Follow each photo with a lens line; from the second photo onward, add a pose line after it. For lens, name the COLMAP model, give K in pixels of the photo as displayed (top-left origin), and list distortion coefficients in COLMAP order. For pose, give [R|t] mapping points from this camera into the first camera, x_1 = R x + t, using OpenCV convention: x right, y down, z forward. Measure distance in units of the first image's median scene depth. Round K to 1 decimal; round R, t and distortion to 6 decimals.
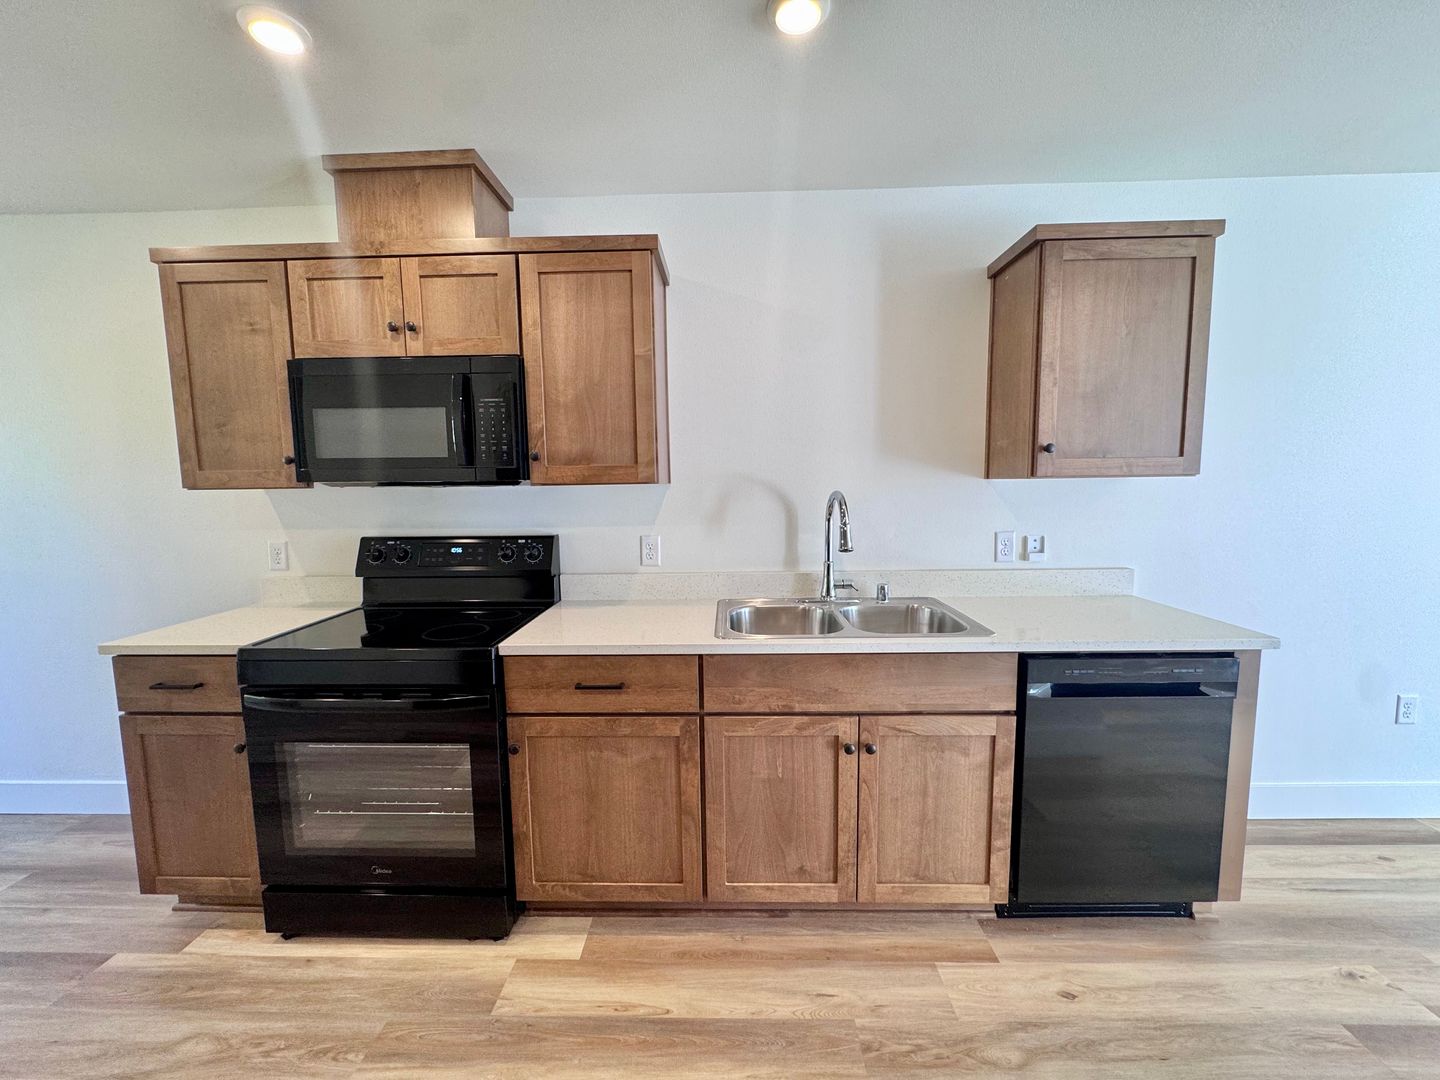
lens RADIAL K [[575.5, 0, 717.0], [0, 575.5, 539.4], [0, 0, 1]] dist [-0.003275, -0.000579]
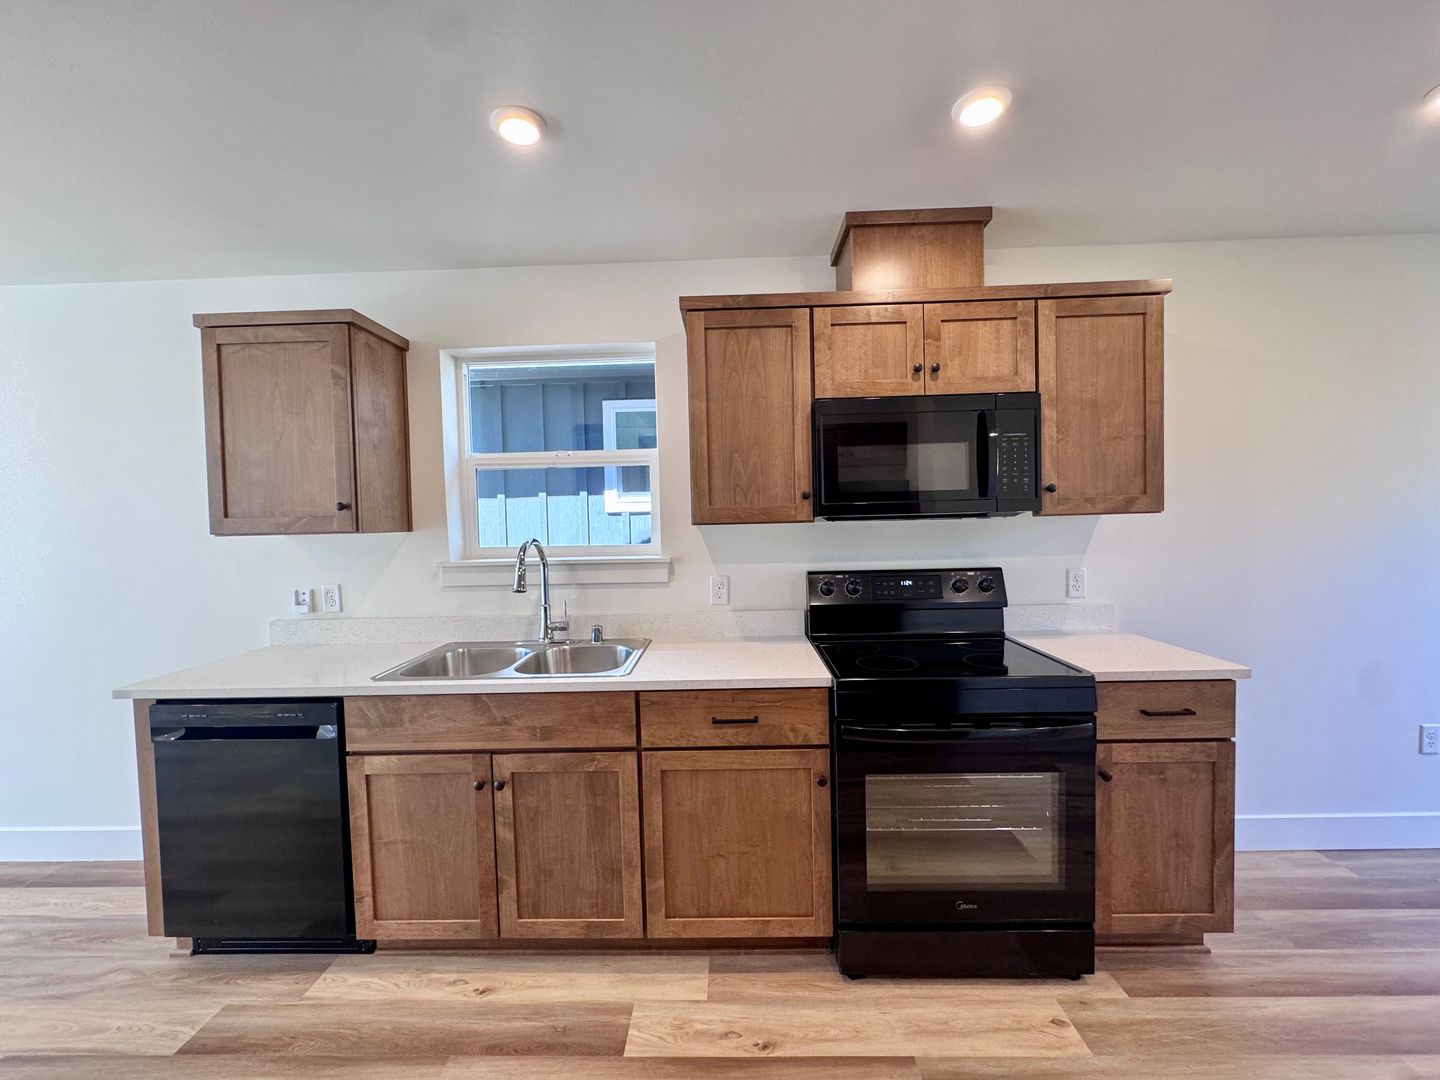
lens RADIAL K [[546.9, 0, 720.0], [0, 546.9, 540.0], [0, 0, 1]] dist [-0.011627, 0.010347]
pose [[0.999931, -0.011068, 0.003957, -0.913443], [0.011320, 0.997436, -0.070663, 0.011944], [-0.003165, 0.070703, 0.997492, 0.024603]]
